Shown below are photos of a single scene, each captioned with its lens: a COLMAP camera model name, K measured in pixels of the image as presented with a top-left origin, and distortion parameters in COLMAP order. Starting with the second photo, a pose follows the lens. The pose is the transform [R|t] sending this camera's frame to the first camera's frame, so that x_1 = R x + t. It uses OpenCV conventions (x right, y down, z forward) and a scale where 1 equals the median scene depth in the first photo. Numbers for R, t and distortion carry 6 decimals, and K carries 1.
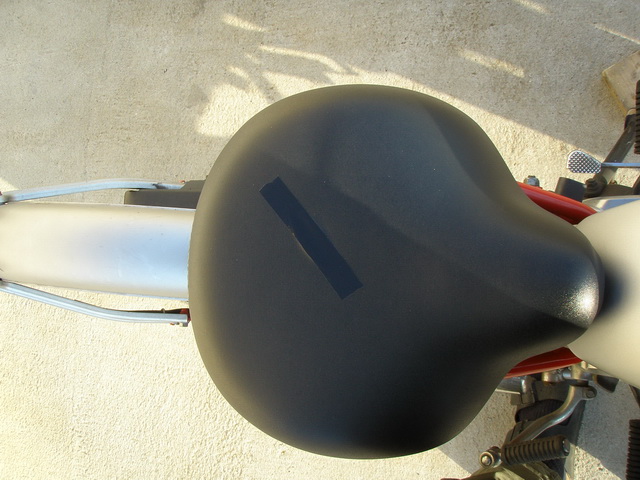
lens RADIAL K [[706.8, 0, 321.1], [0, 706.8, 239.4], [0, 0, 1]] dist [-0.142829, 0.000000]
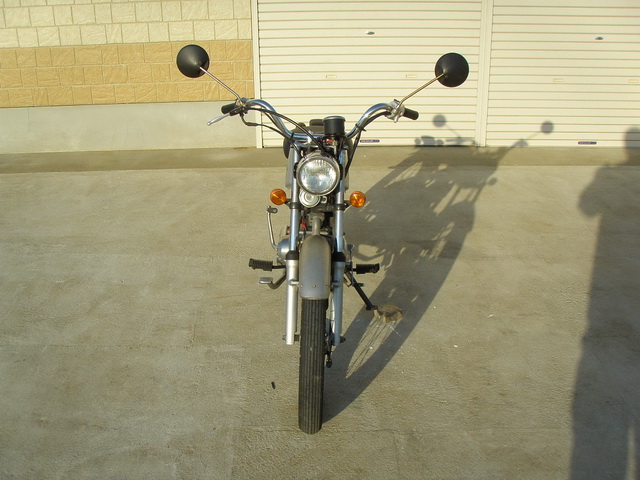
lens RADIAL K [[706.8, 0, 308.4], [0, 706.8, 252.2], [0, 0, 1]] dist [-0.142829, 0.000000]
pose [[0.040007, 0.722027, -0.690707, 2.157455], [-0.999163, 0.034841, -0.021452, 0.128042], [0.008576, 0.690987, 0.722817, -1.154725]]
